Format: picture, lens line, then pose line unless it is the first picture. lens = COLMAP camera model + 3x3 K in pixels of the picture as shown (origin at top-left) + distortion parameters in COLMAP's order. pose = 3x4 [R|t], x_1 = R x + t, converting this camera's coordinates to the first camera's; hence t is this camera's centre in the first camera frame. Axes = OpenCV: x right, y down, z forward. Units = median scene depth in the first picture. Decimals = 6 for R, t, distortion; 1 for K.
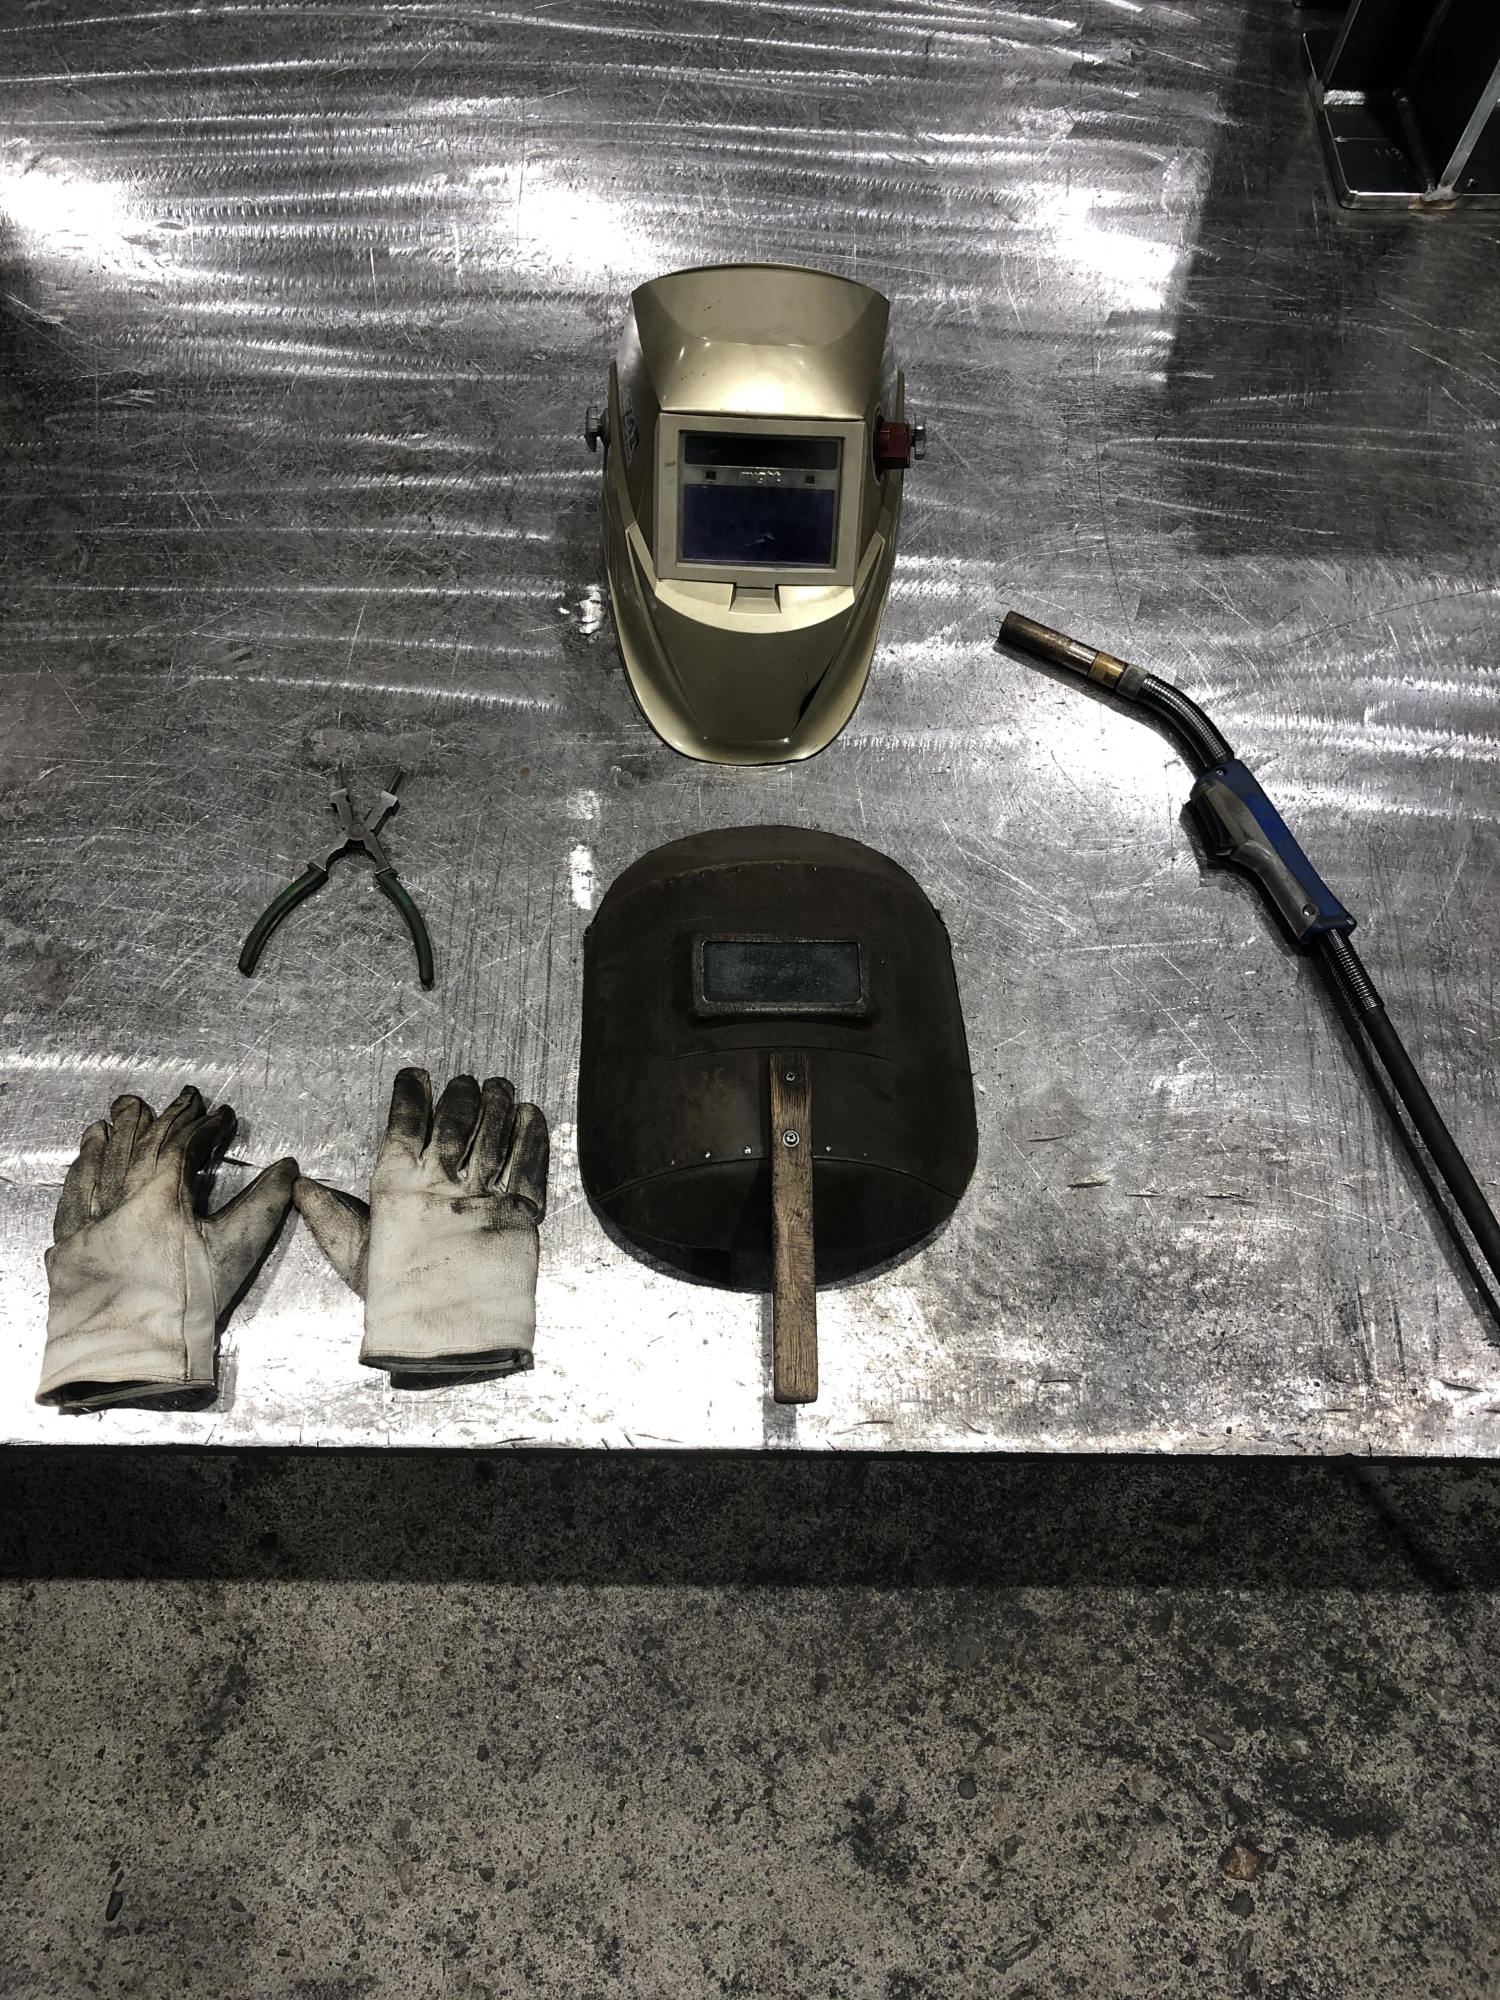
lens RADIAL K [[1579.5, 0, 750.0], [0, 1579.5, 1000.0], [0, 0, 1]] dist [0.090314, -0.063801]
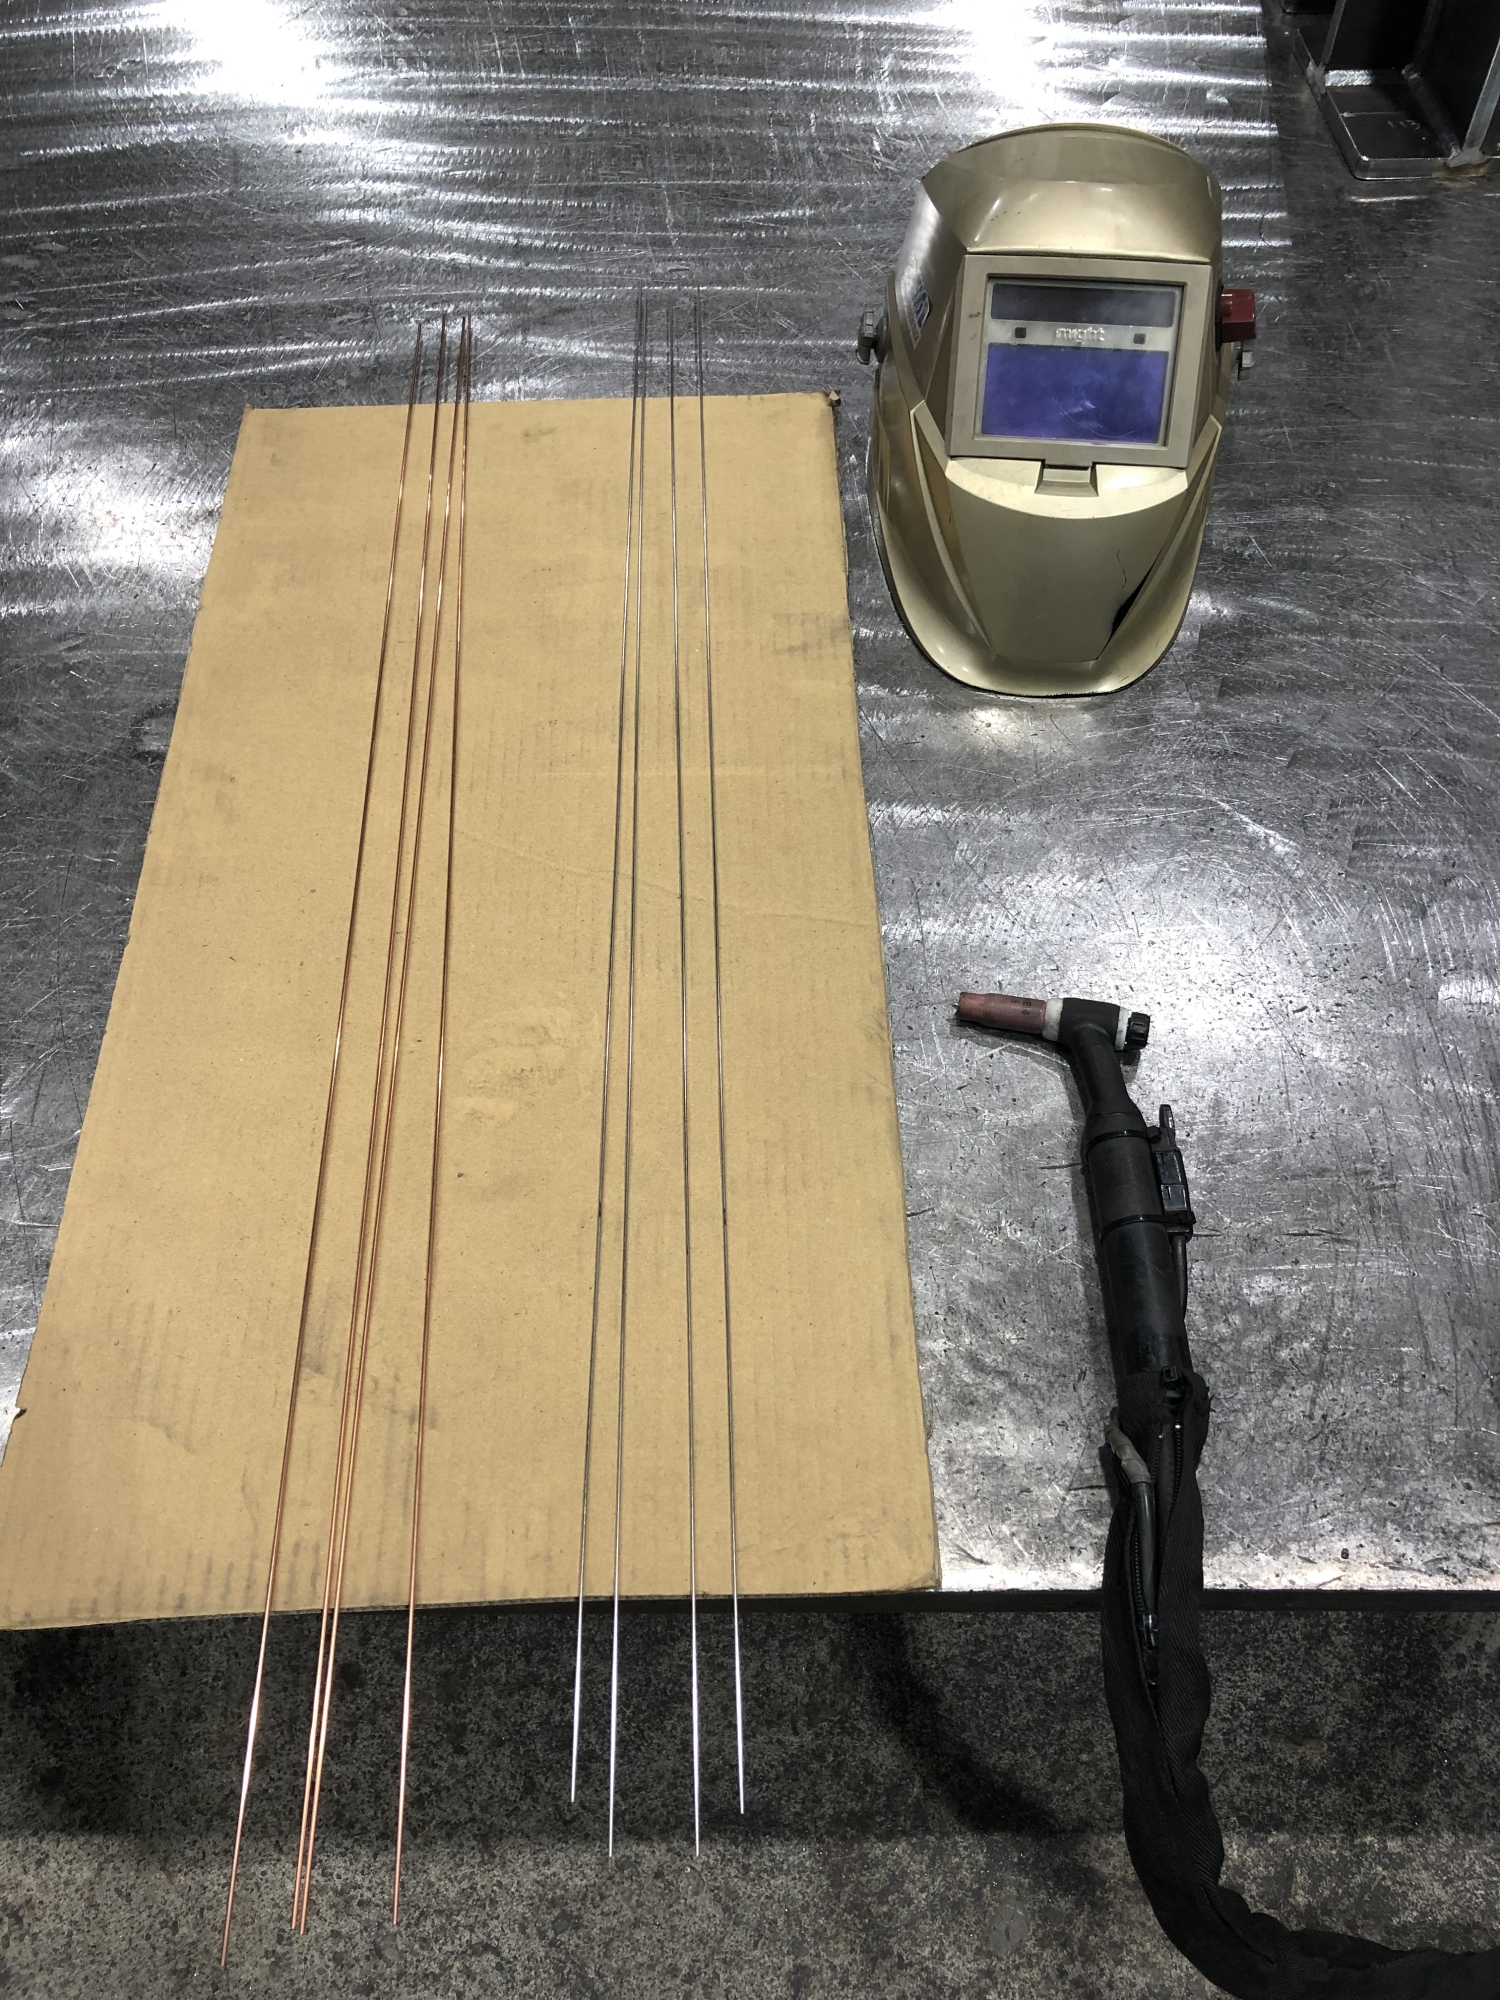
lens RADIAL K [[1579.5, 0, 750.0], [0, 1579.5, 1000.0], [0, 0, 1]] dist [0.090314, -0.063801]
pose [[0.998599, -0.032161, -0.042019, 0.065899], [0.024483, 0.984810, -0.171899, 0.121238], [0.046909, 0.170630, 0.984218, 0.217907]]
